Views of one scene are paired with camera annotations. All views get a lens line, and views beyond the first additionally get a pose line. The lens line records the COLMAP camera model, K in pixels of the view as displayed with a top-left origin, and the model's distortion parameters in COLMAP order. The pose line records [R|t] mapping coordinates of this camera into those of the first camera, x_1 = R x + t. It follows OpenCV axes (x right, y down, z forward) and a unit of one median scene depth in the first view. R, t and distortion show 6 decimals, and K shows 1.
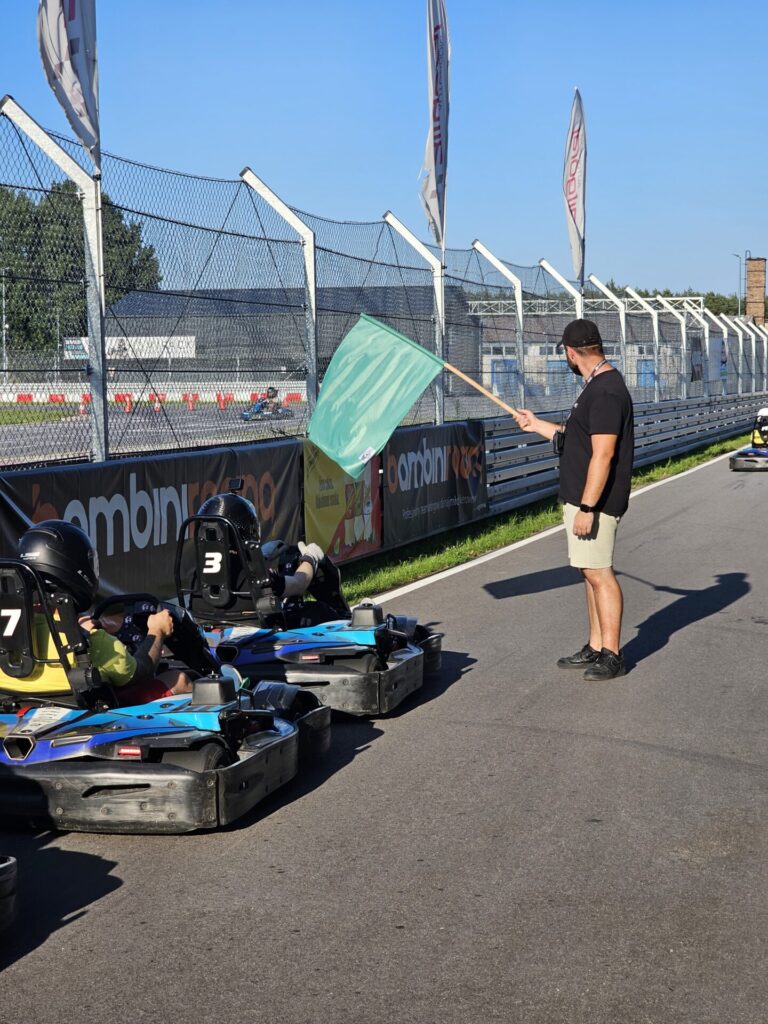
lens RADIAL K [[2324.6, 0, 352.3], [0, 2324.6, 513.4], [0, 0, 1]] dist [0.103710, 0.000000]
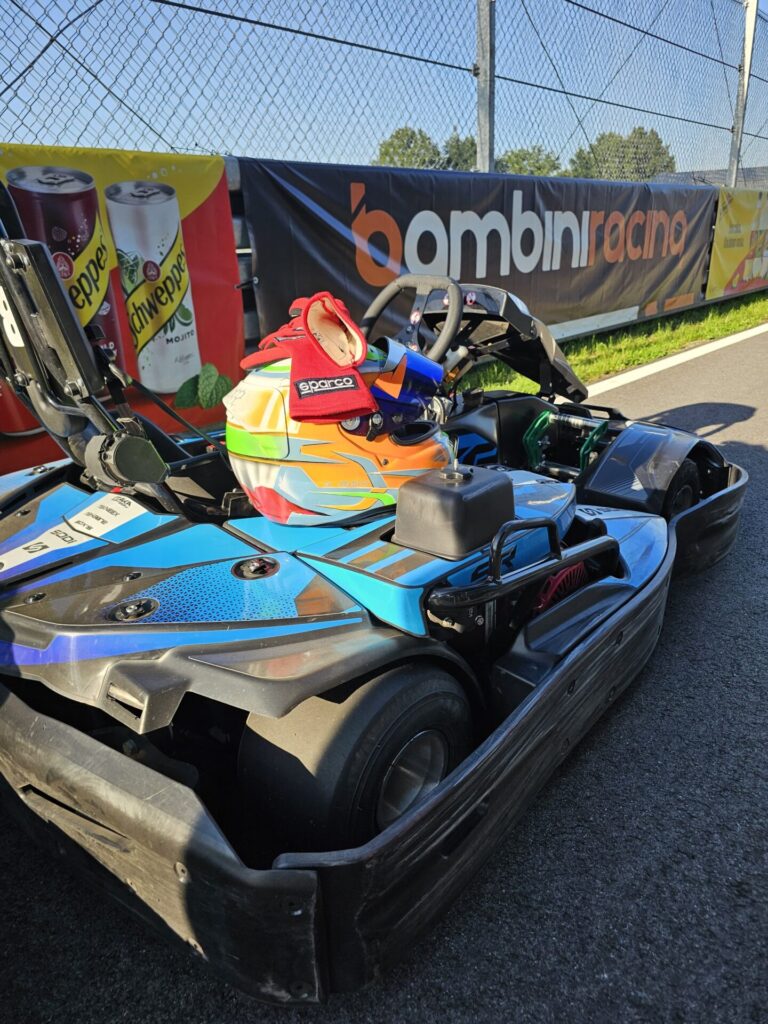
lens RADIAL K [[681.5, 0, 376.4], [0, 681.5, 543.6], [0, 0, 1]] dist [0.056899, -0.042277]
pose [[0.892627, 0.155872, -0.422991, 0.001119], [0.001350, 0.937391, 0.348276, 0.018616], [0.450795, -0.311452, 0.836530, 0.575040]]
